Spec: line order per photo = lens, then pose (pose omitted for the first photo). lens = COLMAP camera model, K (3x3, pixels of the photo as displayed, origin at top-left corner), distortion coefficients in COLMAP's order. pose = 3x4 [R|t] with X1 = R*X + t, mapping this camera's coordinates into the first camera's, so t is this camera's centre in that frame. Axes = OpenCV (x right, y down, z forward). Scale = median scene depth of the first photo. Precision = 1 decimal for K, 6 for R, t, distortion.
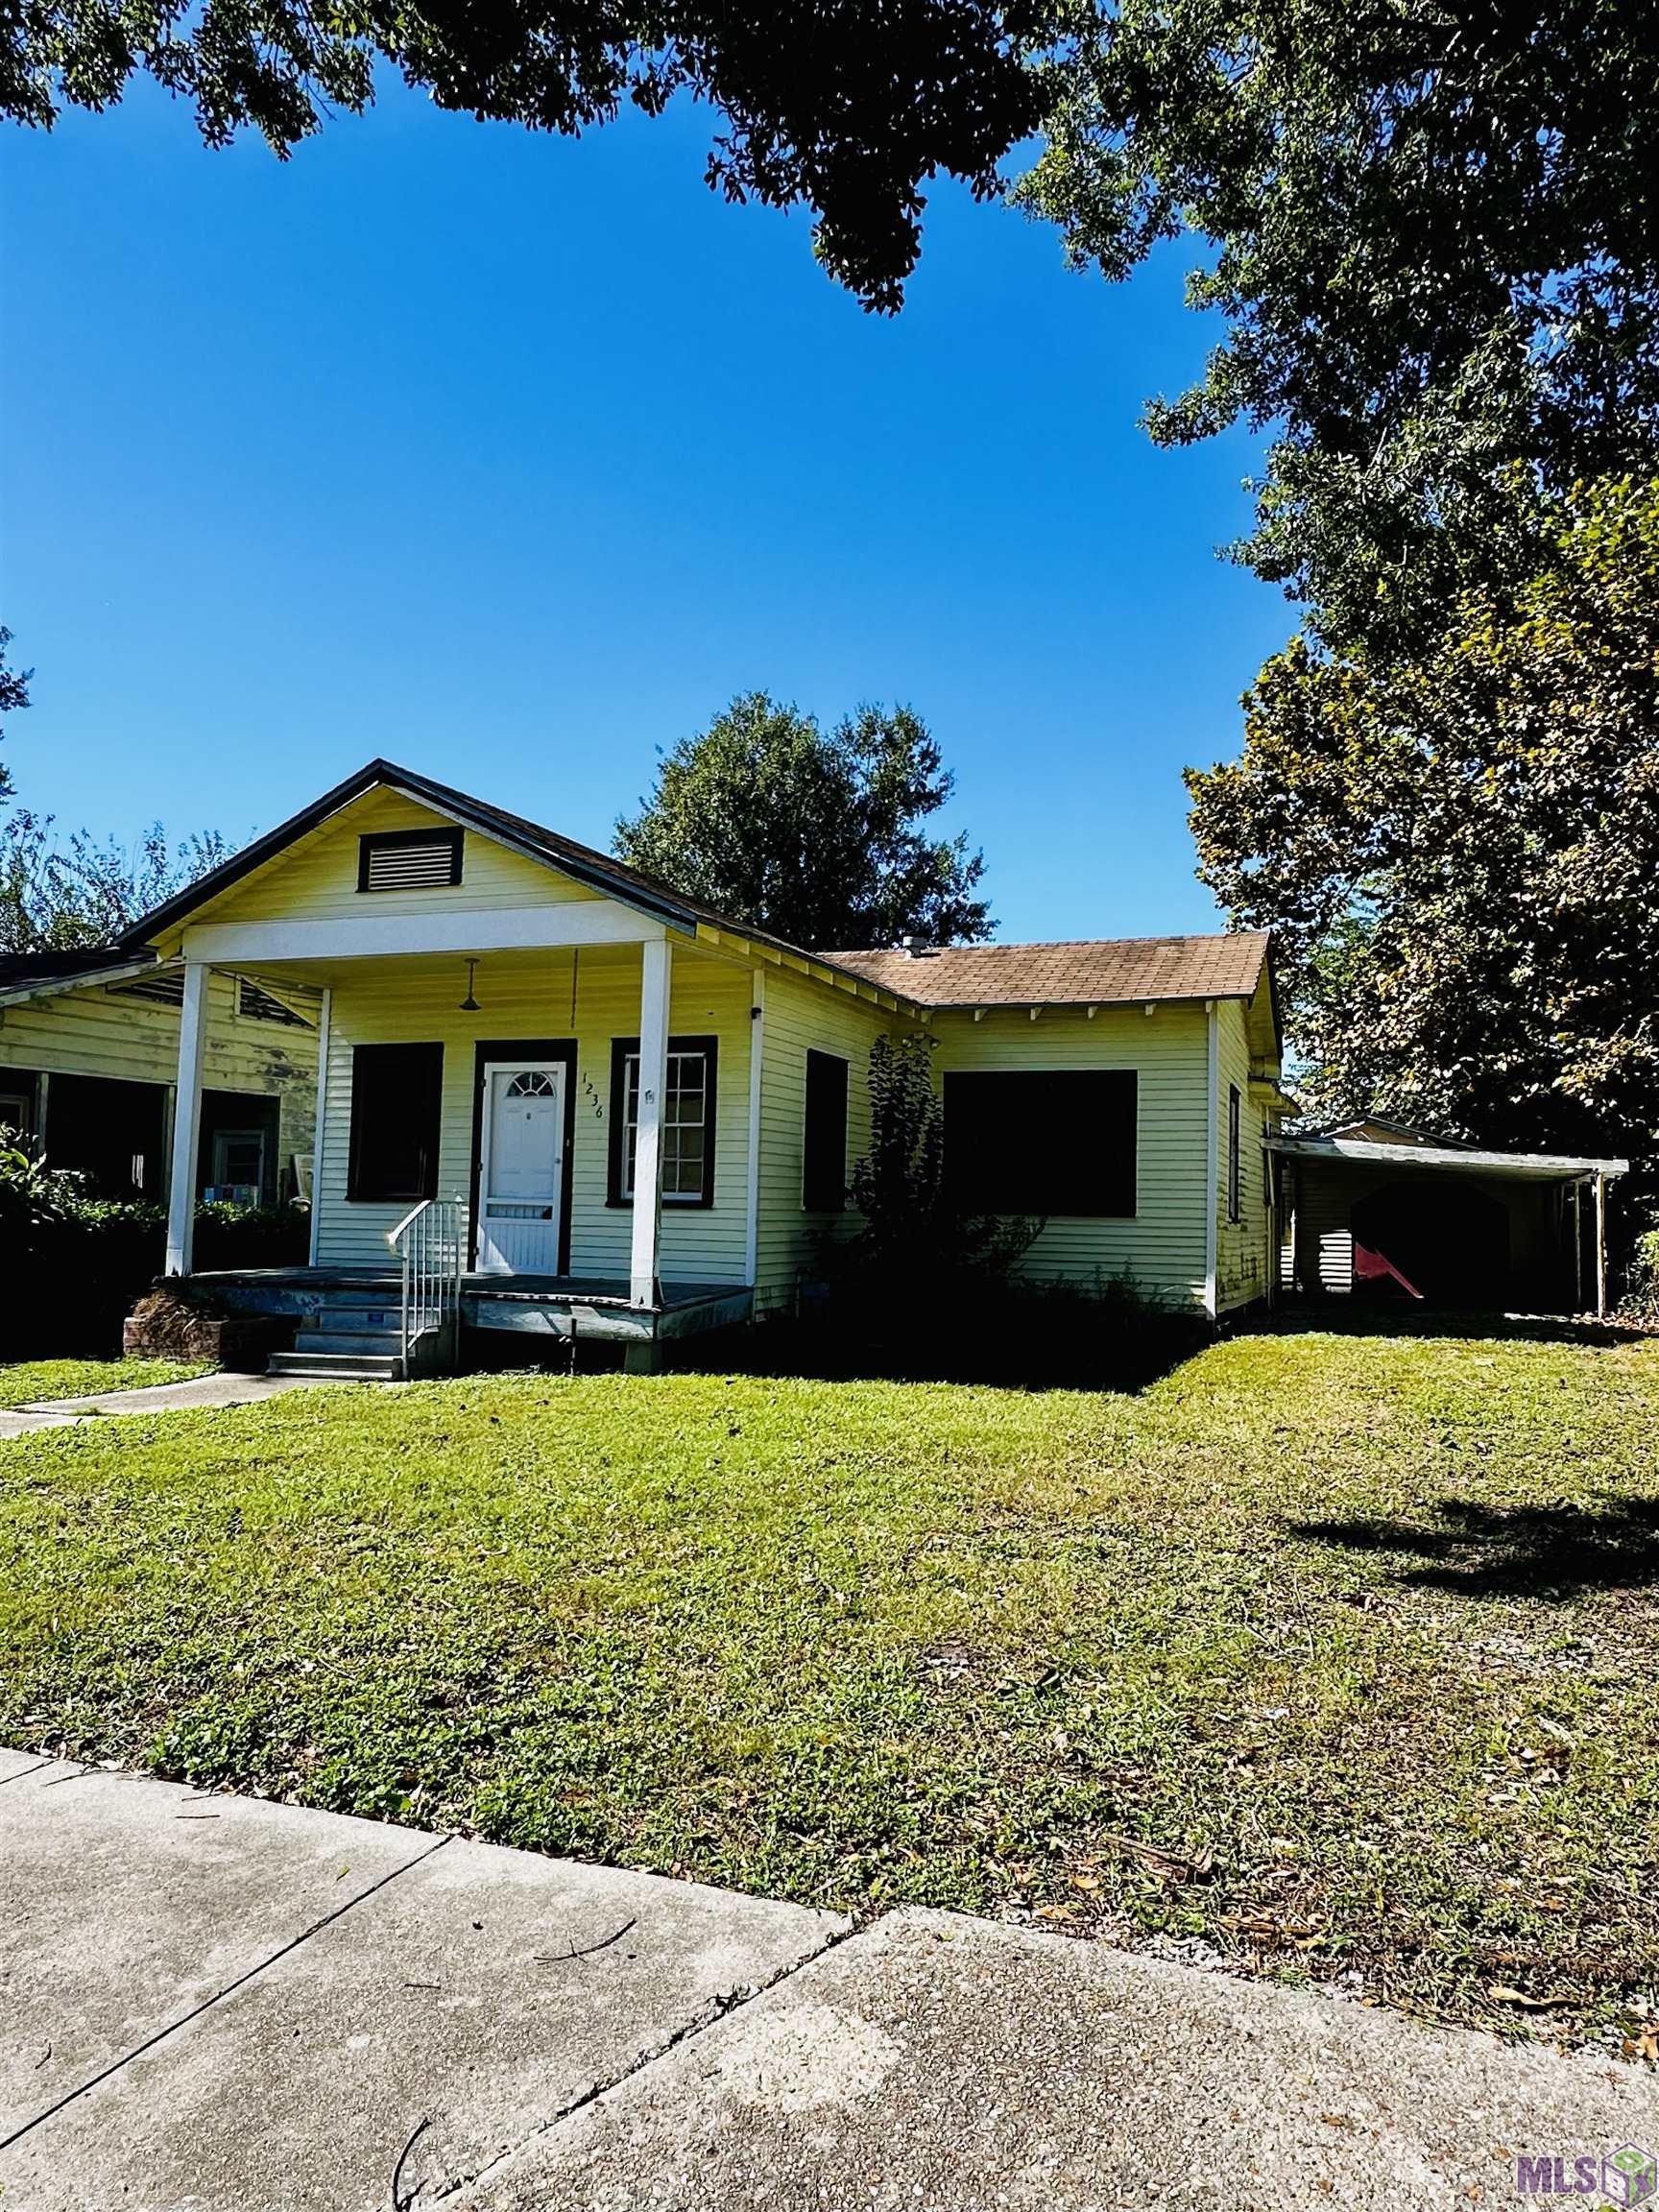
lens RADIAL K [[1372.5, 0, 828.5], [0, 1372.5, 1092.8], [0, 0, 1]] dist [0.021757, 0.010851]
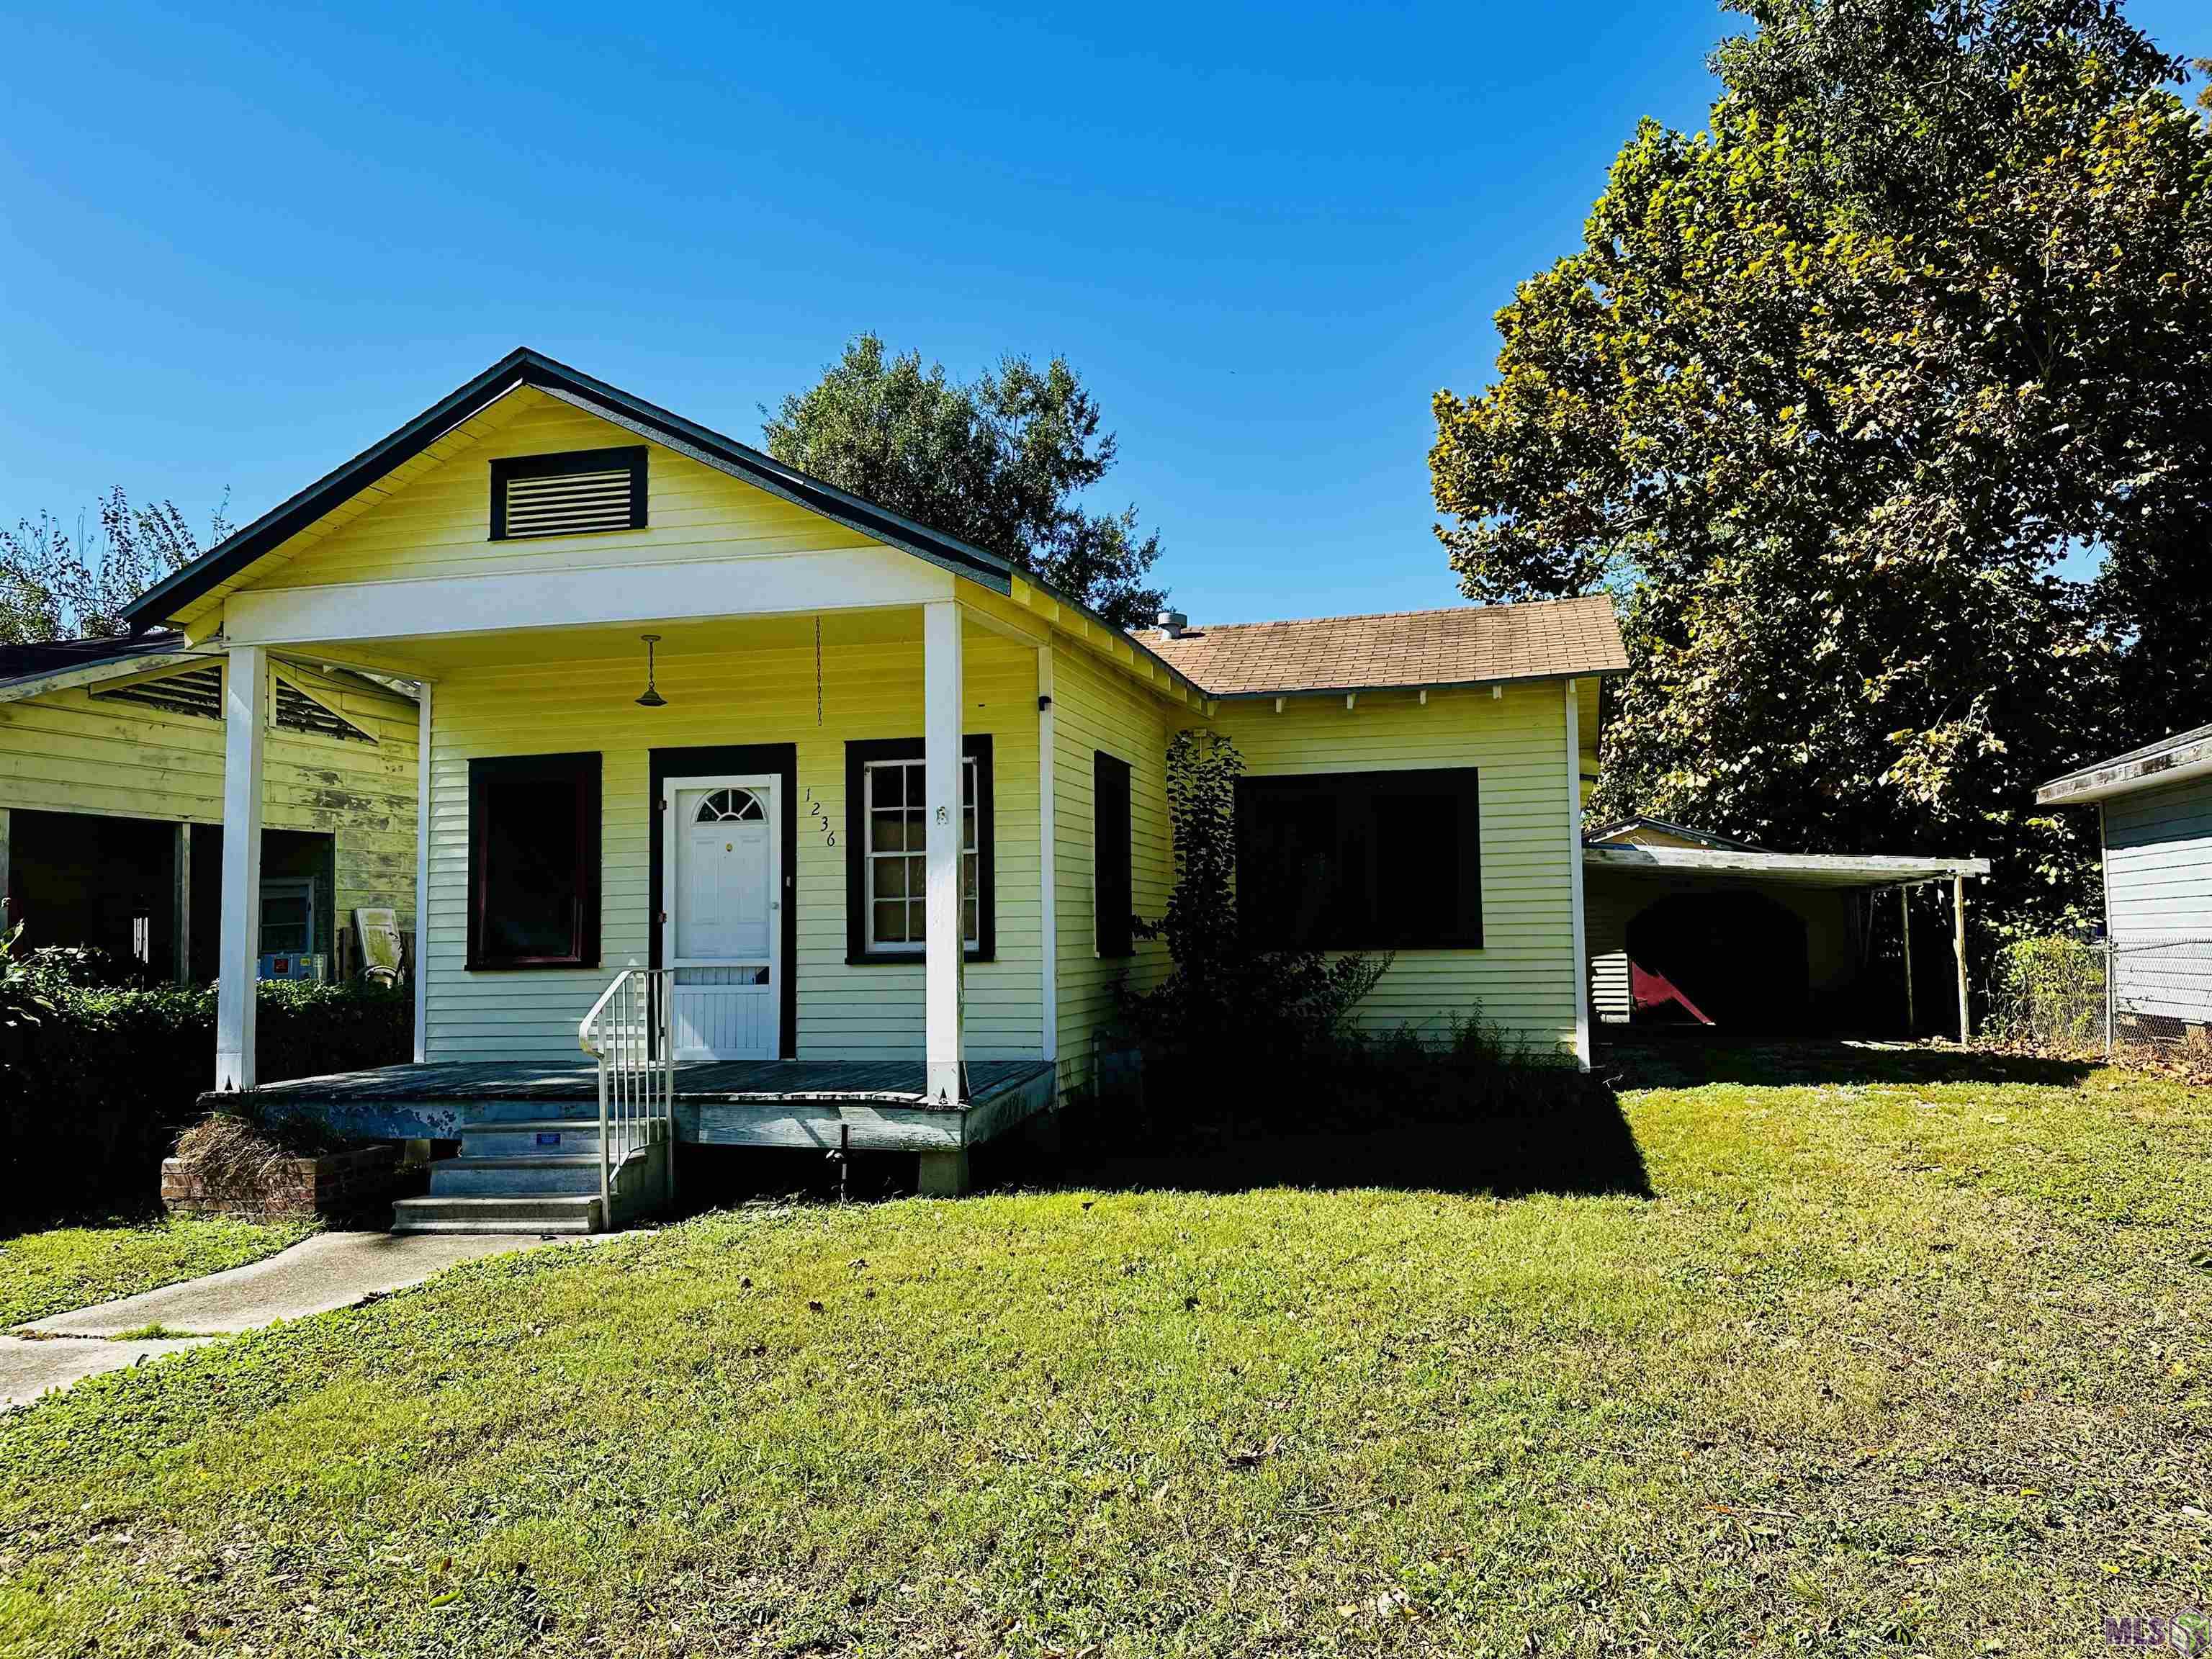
lens RADIAL K [[1520.8, 0, 1117.2], [0, 1520.8, 832.2], [0, 0, 1]] dist [0.090995, -0.061584]
pose [[0.992482, -0.031147, 0.118365, -0.108209], [0.029513, 0.999444, 0.015536, 0.001835], [-0.118783, -0.011926, 0.992849, 0.150020]]
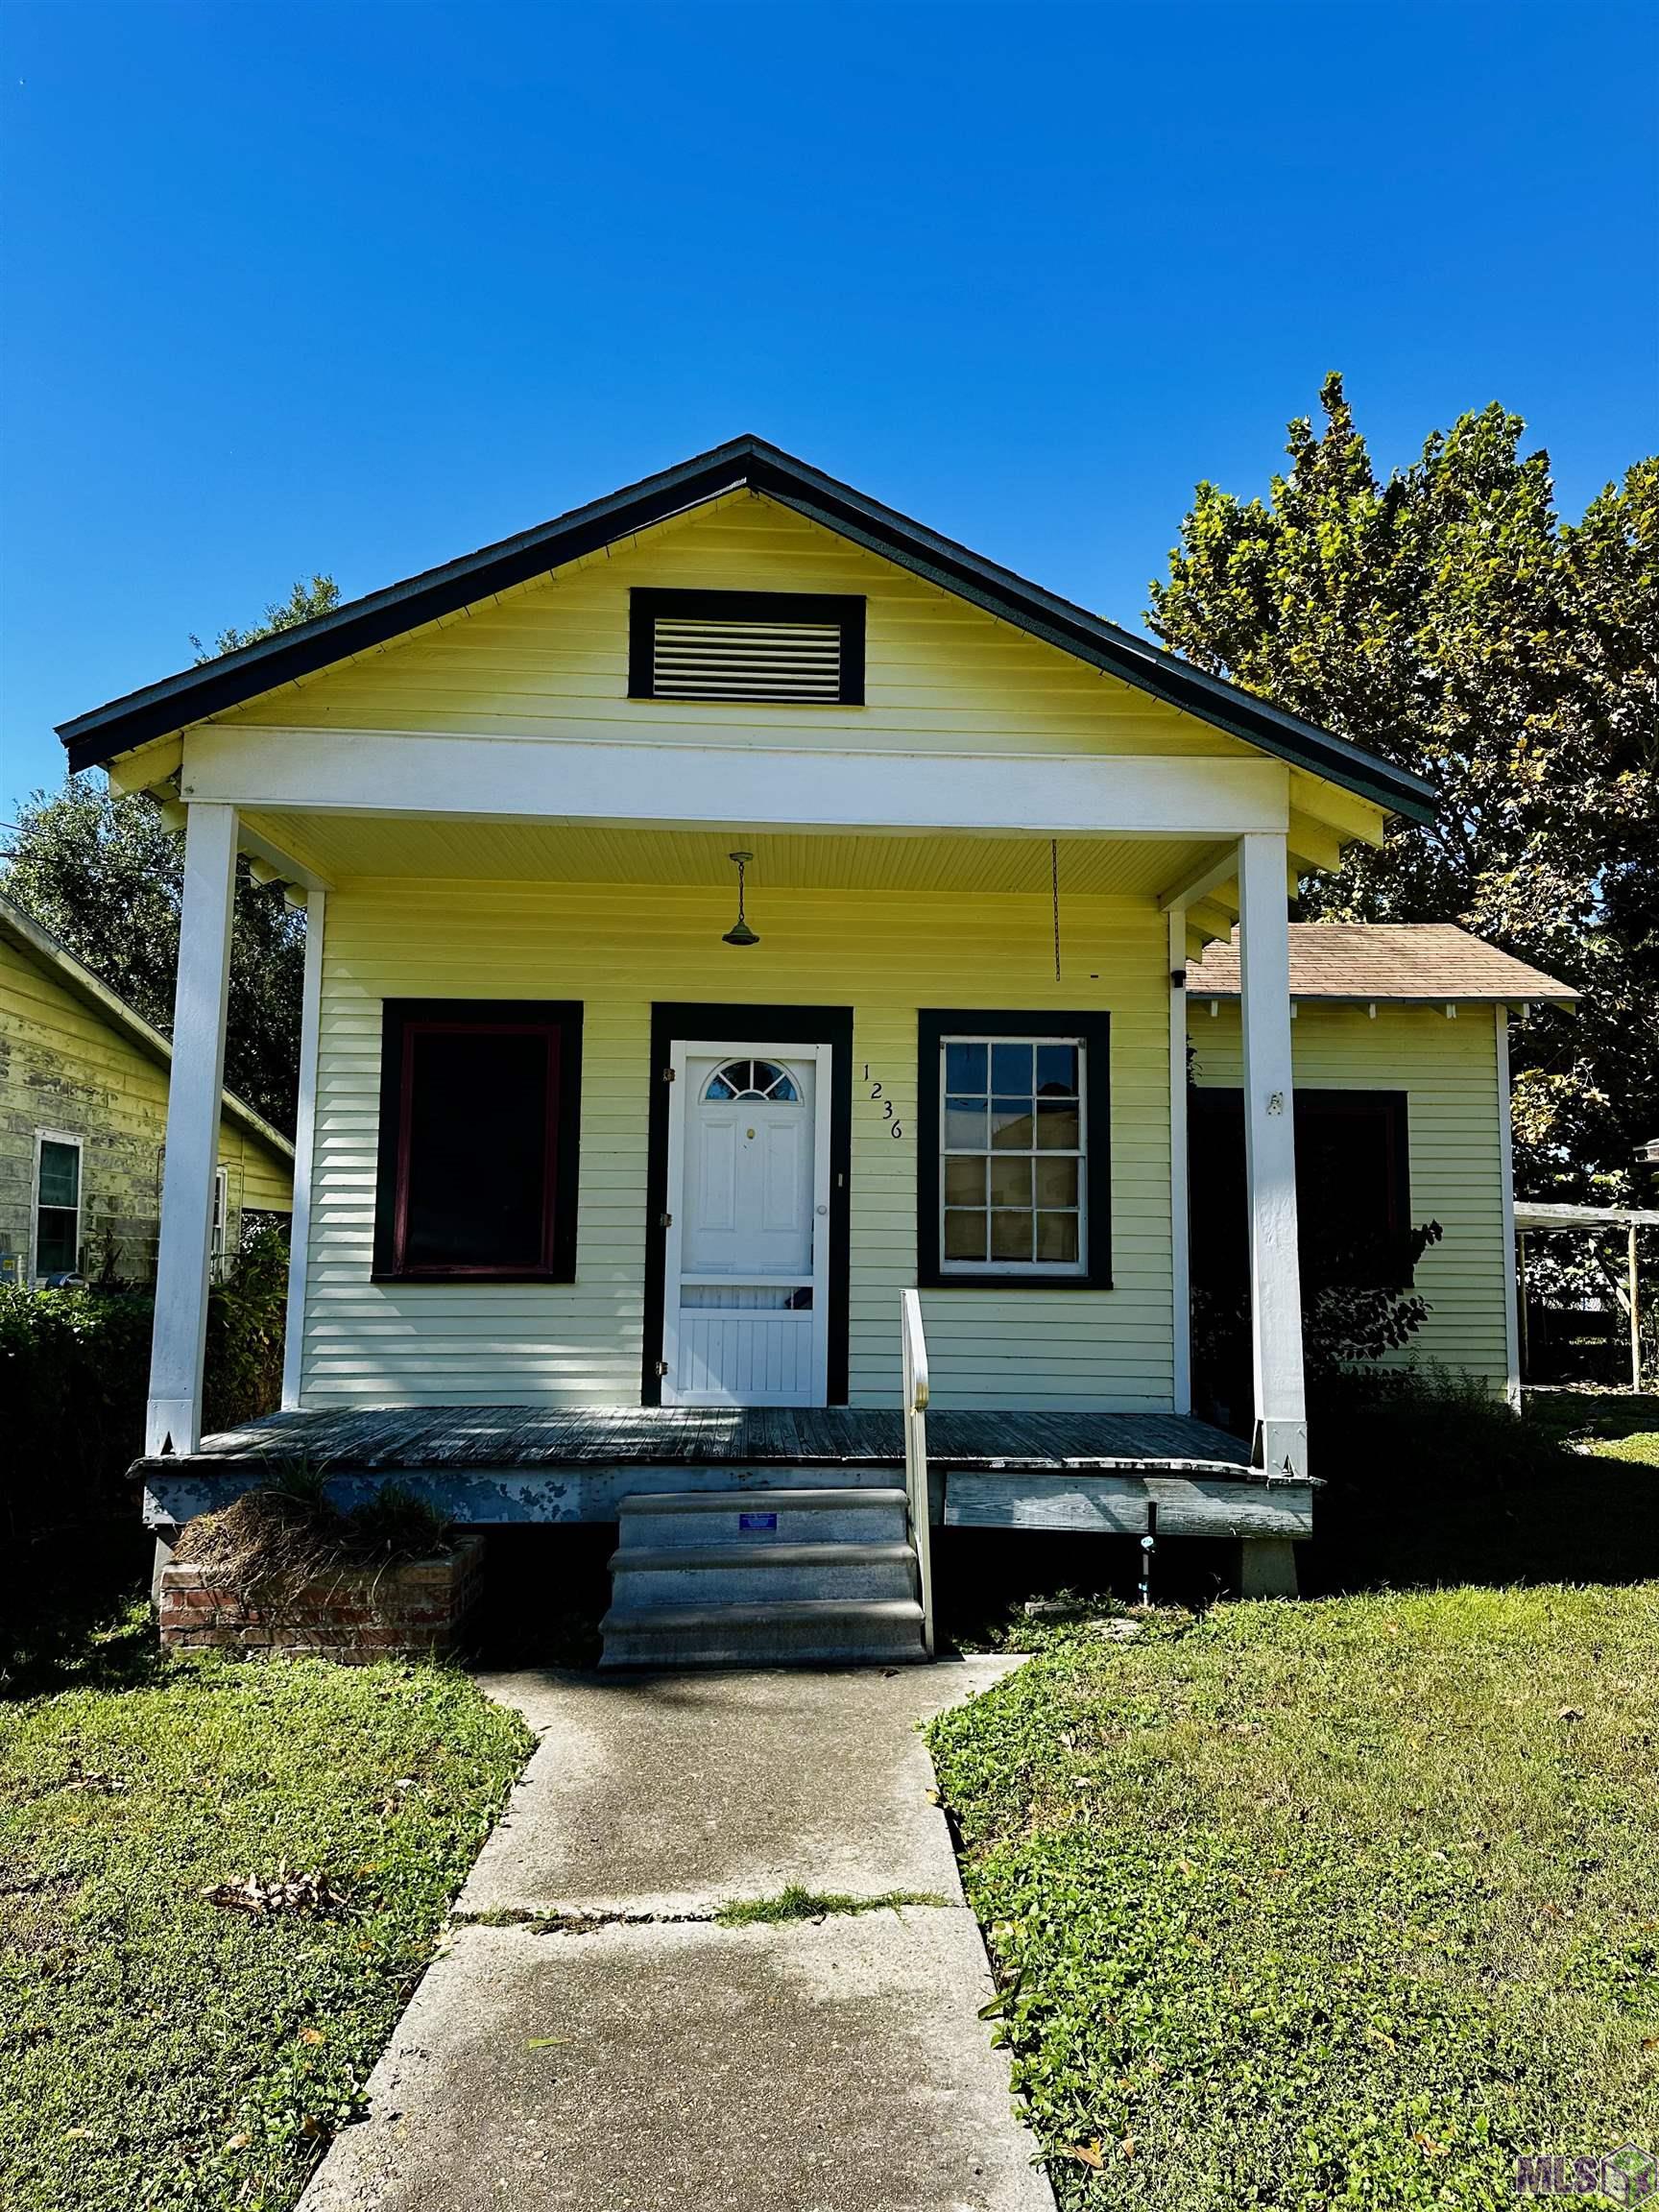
lens RADIAL K [[1520.8, 0, 845.0], [0, 1520.8, 1115.6], [0, 0, 1]] dist [0.090995, -0.061584]
pose [[0.923162, 0.025883, 0.383540, -0.437625], [-0.023555, 0.999665, -0.010766, 0.015315], [-0.383690, 0.000905, 0.923462, 0.388094]]
